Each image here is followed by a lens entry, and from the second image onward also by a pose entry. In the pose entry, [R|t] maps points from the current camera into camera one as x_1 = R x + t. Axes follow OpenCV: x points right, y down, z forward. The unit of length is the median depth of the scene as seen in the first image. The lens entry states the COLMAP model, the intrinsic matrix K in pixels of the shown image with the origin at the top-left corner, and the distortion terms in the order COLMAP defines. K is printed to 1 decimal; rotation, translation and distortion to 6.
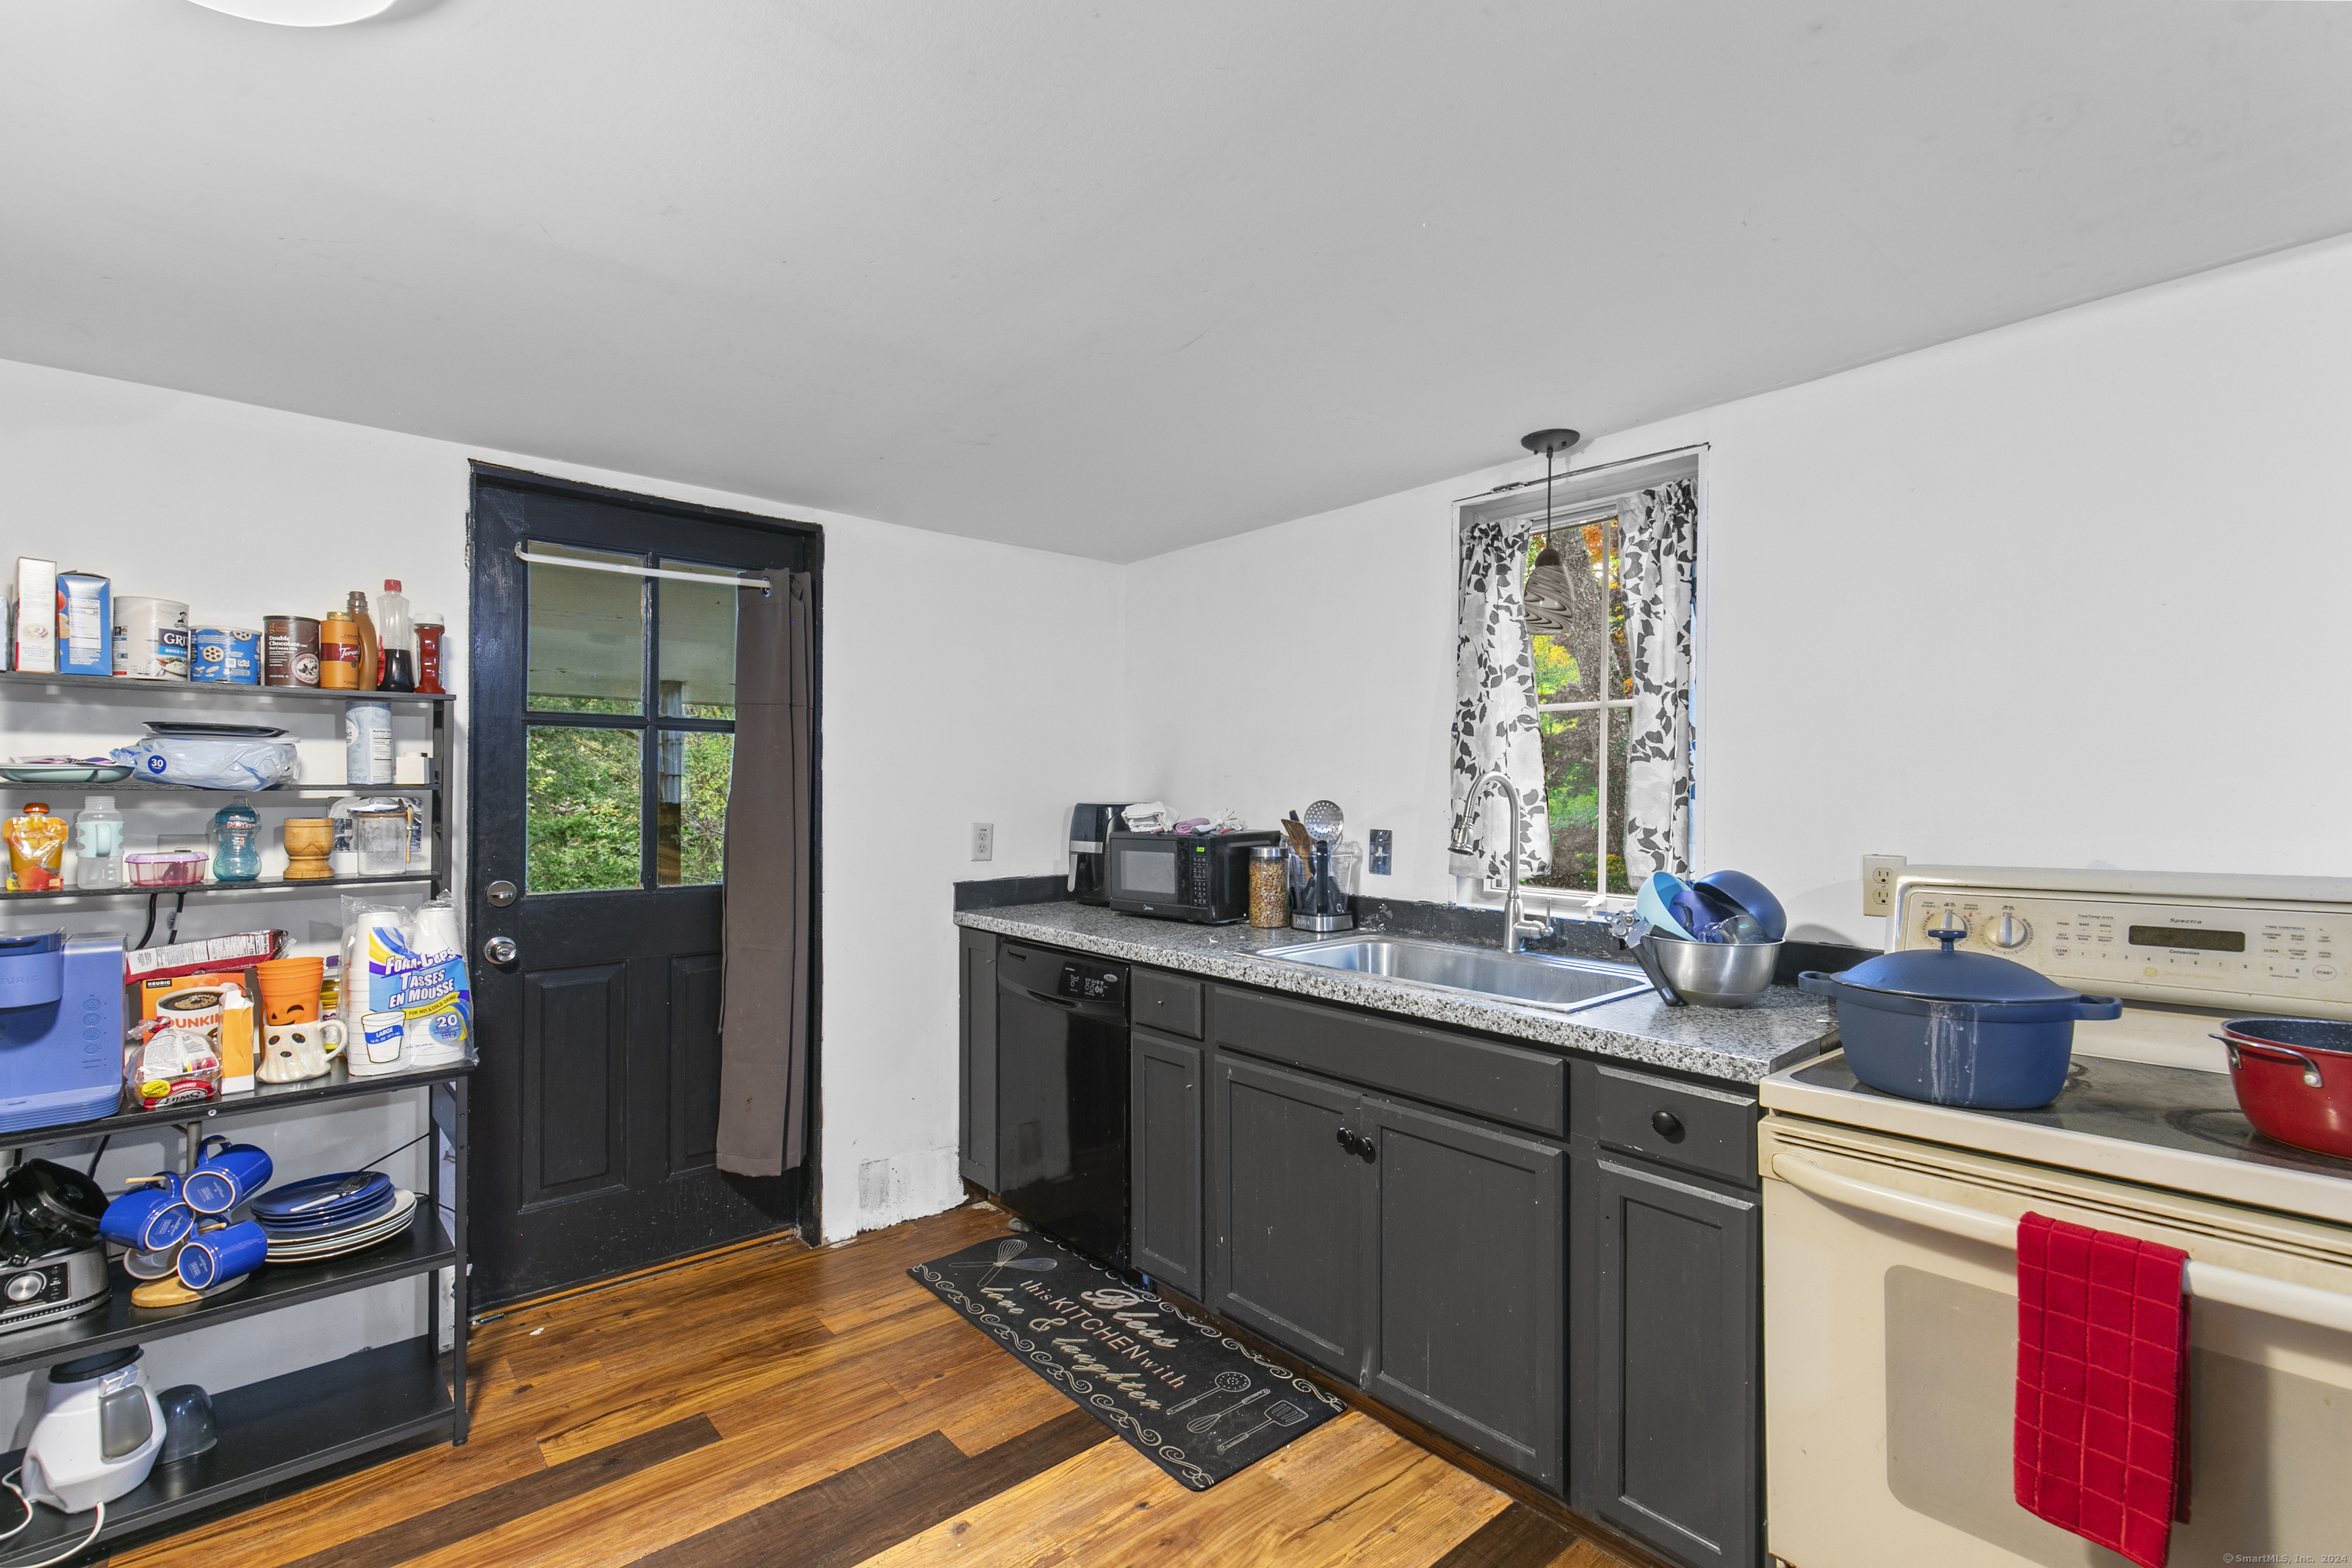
lens RADIAL K [[1058.6, 0, 1191.8], [0, 1058.6, 786.7], [0, 0, 1]] dist [0.009788, -0.003126]
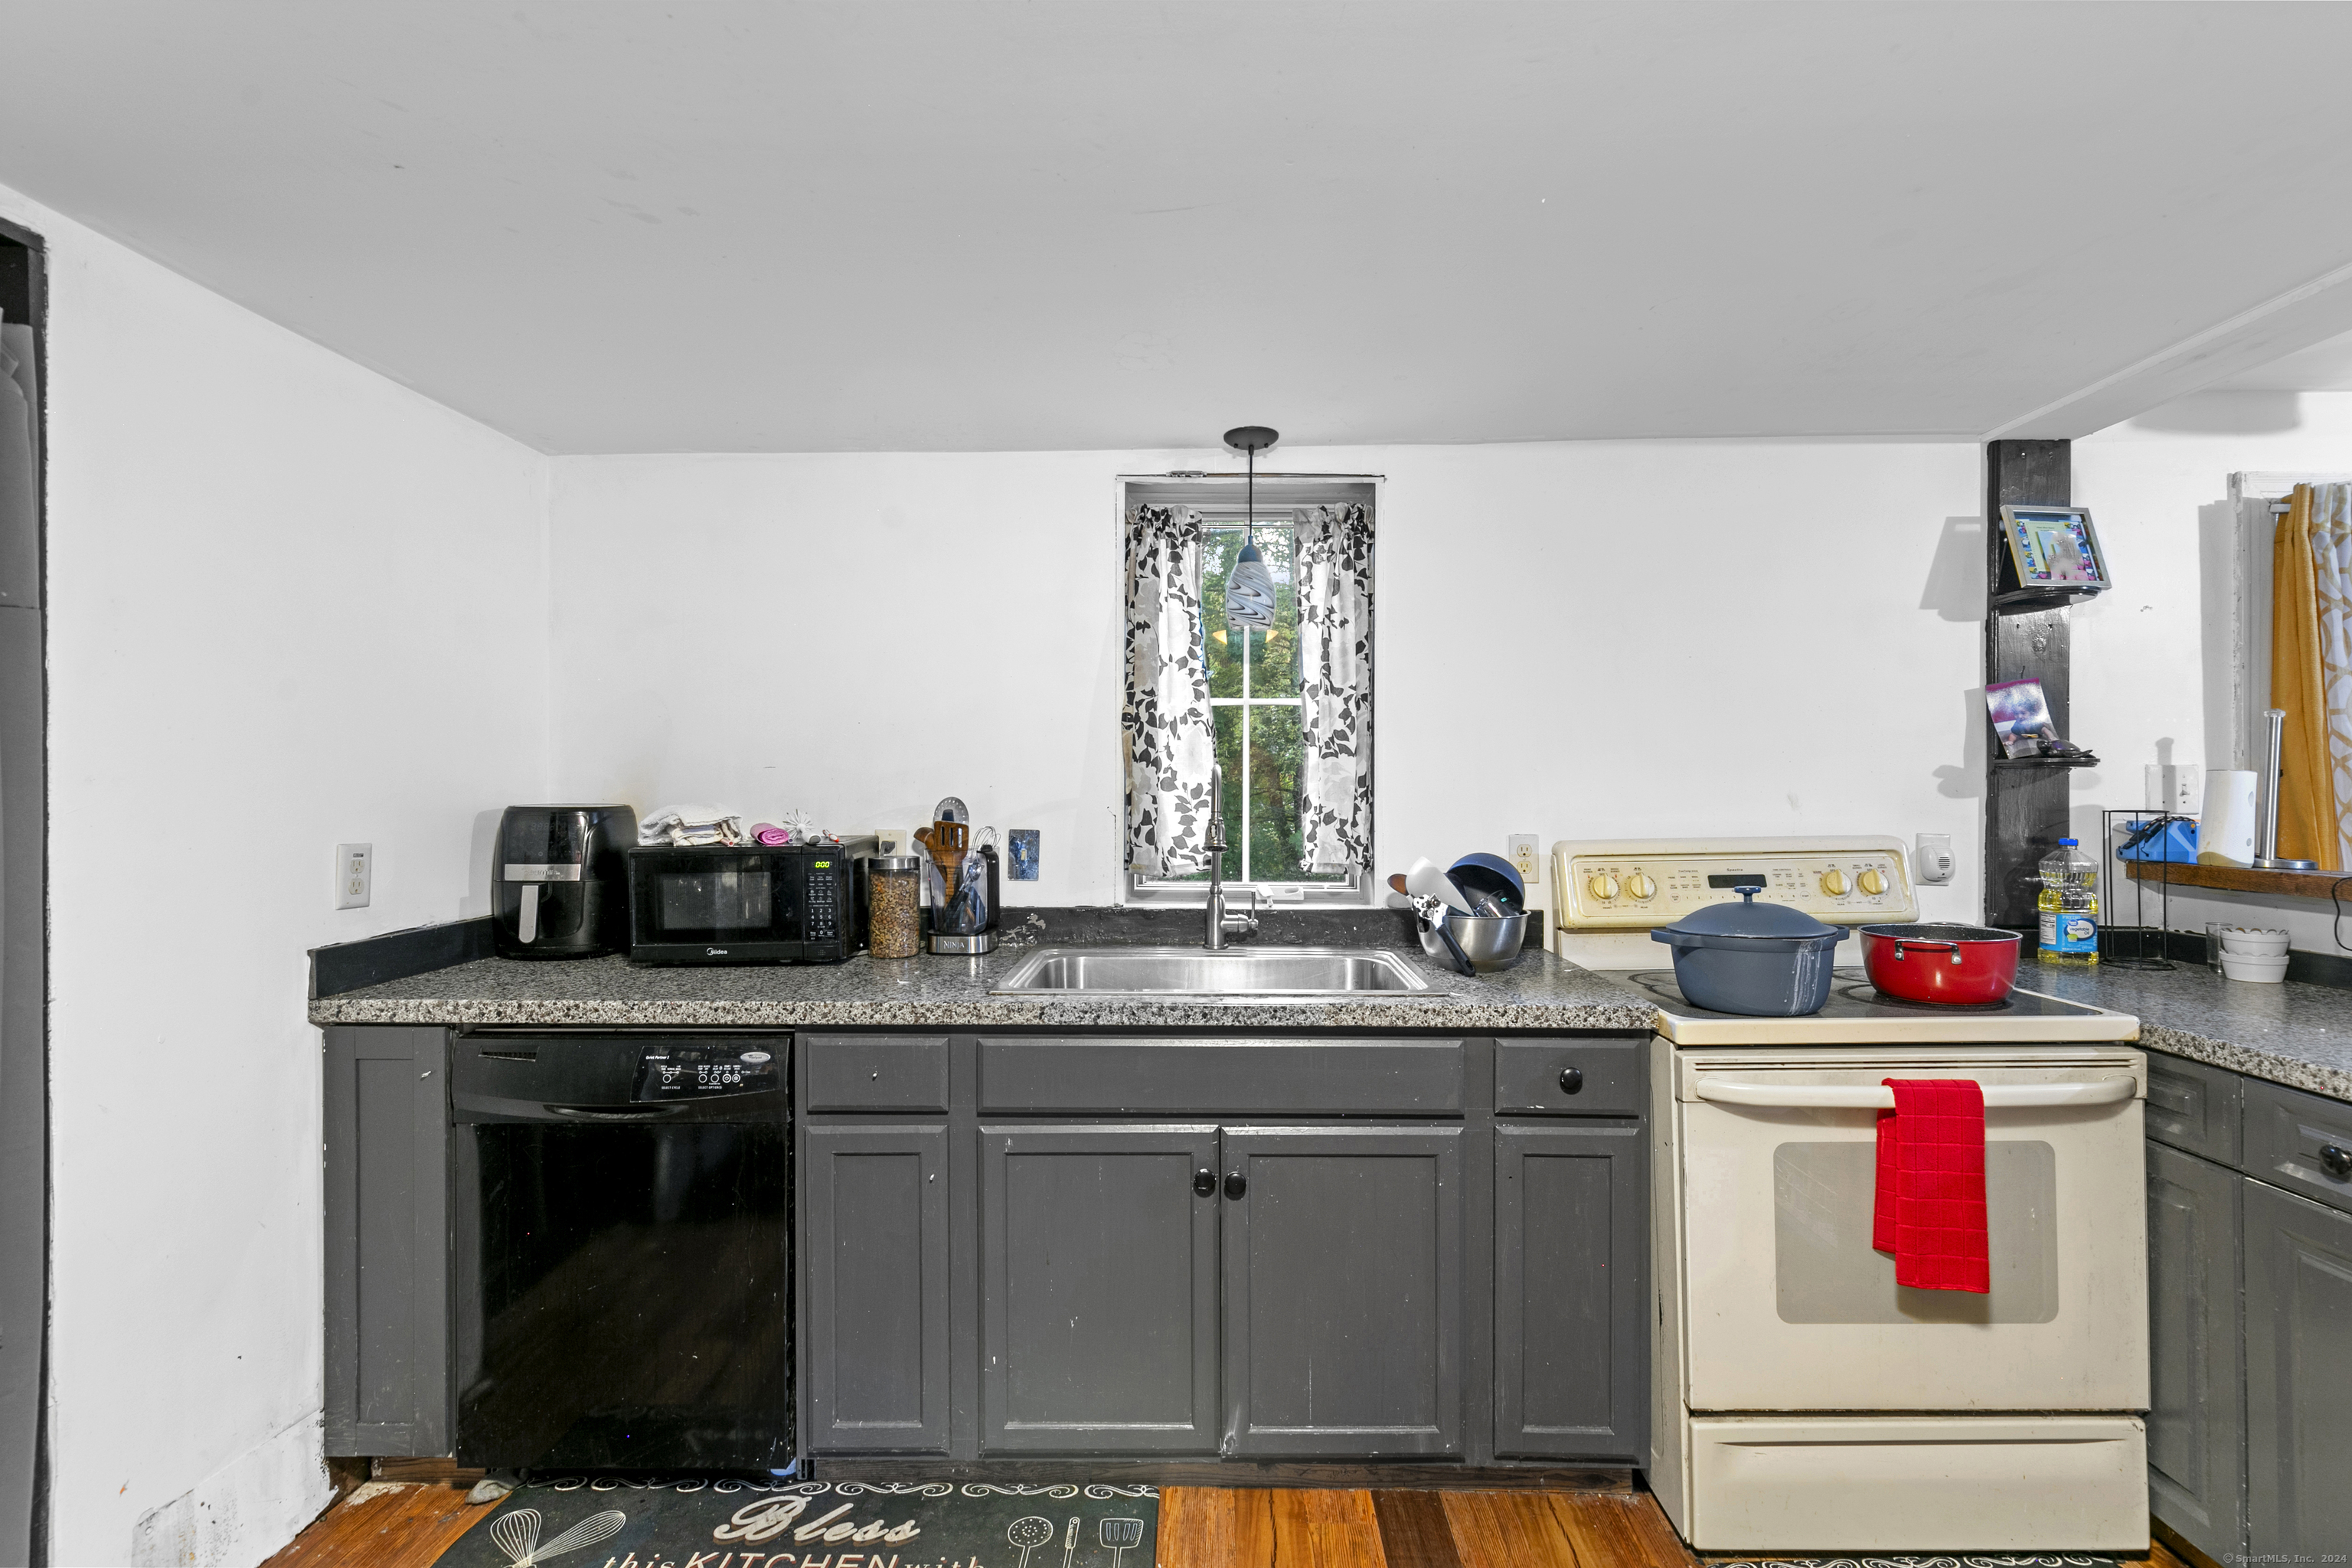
lens RADIAL K [[1058.6, 0, 1184.9], [0, 1058.6, 780.5], [0, 0, 1]] dist [0.009788, -0.003126]
pose [[0.674943, -0.002043, 0.737867, -0.478867], [0.000646, 0.999997, 0.002178, -0.002650], [-0.737870, -0.000993, 0.674942, 0.388070]]
